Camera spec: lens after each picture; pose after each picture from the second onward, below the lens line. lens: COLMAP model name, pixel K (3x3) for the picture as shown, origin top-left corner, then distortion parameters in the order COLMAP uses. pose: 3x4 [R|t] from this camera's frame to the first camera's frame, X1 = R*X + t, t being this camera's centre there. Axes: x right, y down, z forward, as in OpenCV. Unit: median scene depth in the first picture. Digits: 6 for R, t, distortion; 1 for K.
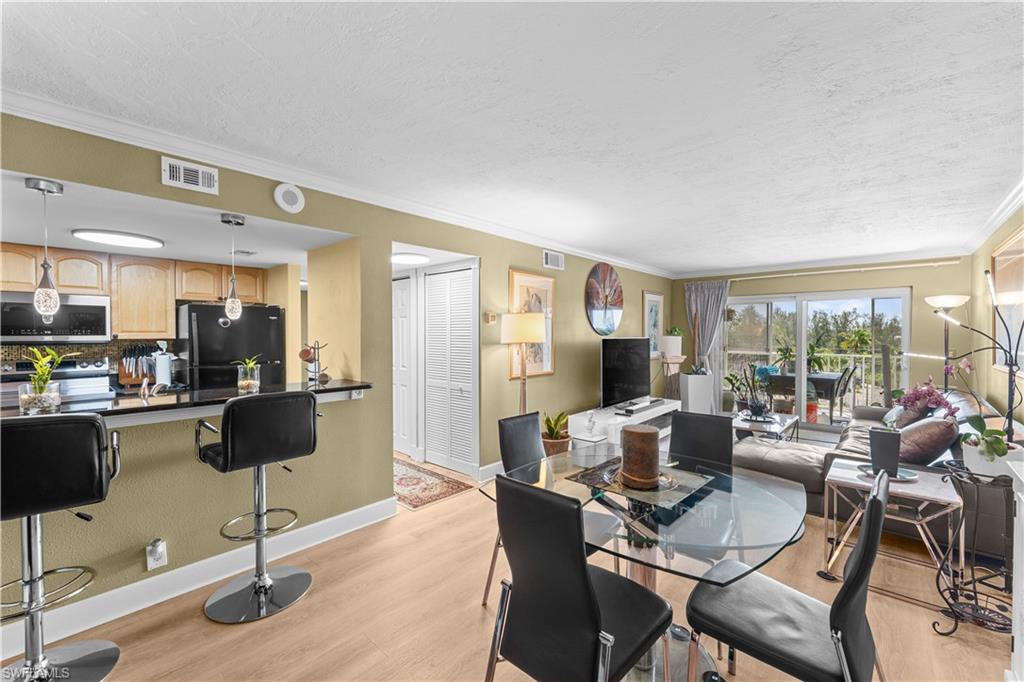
lens RADIAL K [[425.3, 0, 512.3], [0, 425.3, 339.2], [0, 0, 1]] dist [0.002614, 0.000593]
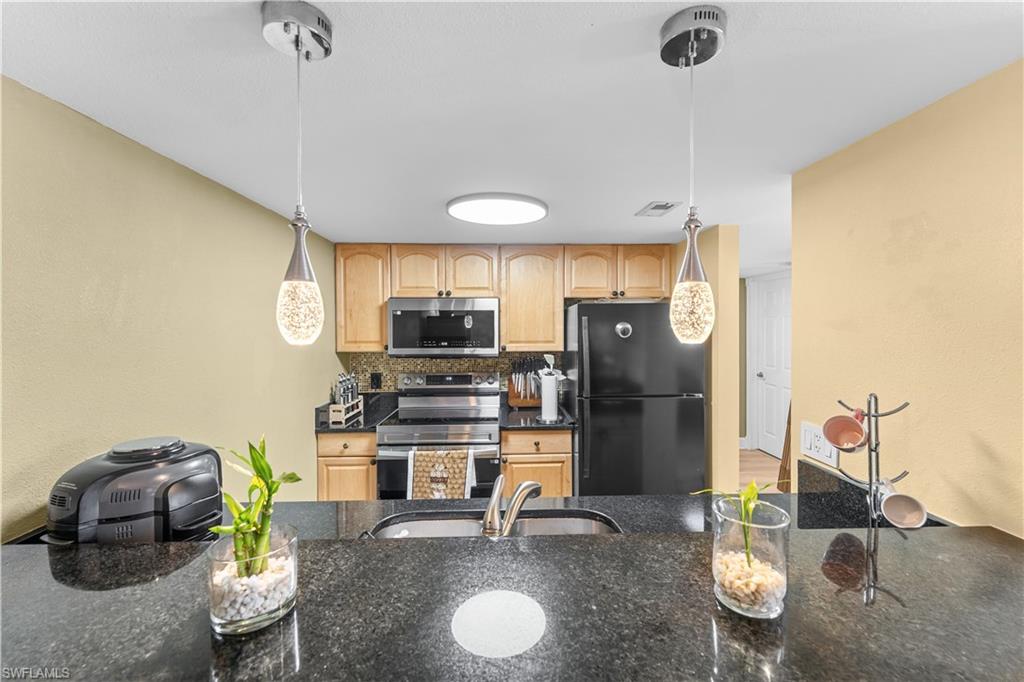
lens RADIAL K [[425.3, 0, 512.3], [0, 425.3, 339.2], [0, 0, 1]] dist [0.002614, 0.000593]
pose [[0.701650, 0.017312, -0.712312, -0.332815], [-0.005880, 0.999811, 0.018508, -0.035714], [0.712498, -0.008798, 0.701619, 0.426233]]
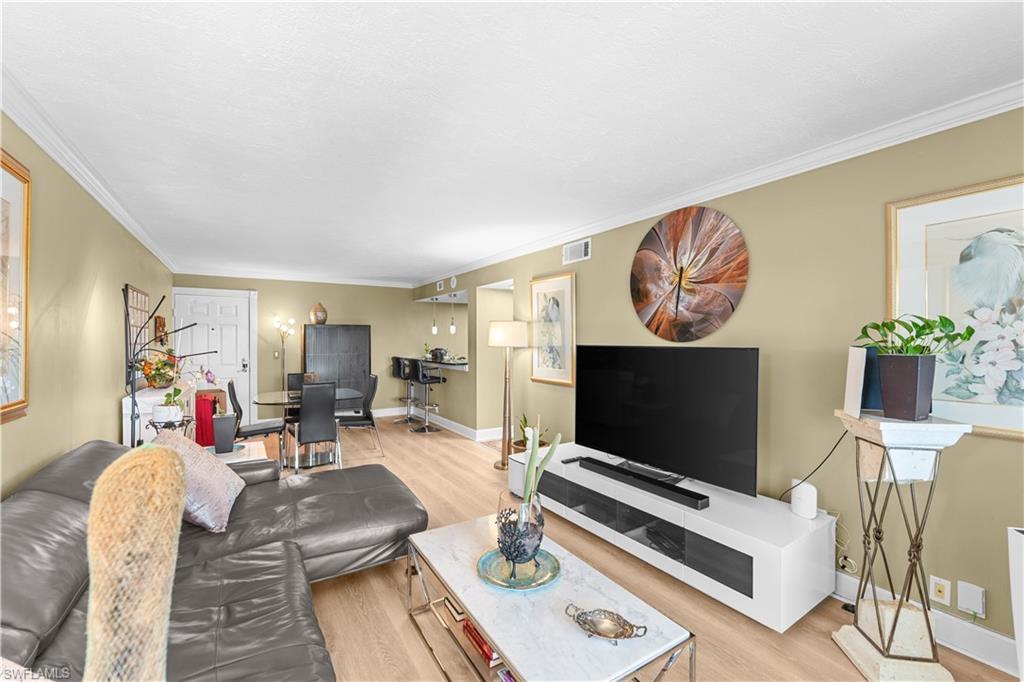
lens RADIAL K [[425.3, 0, 512.3], [0, 425.3, 339.2], [0, 0, 1]] dist [0.002614, 0.000593]
pose [[-0.270694, 0.002134, -0.962663, 1.166125], [-0.010167, 0.999935, 0.005076, -0.018134], [0.962612, 0.011161, -0.270655, 1.362679]]
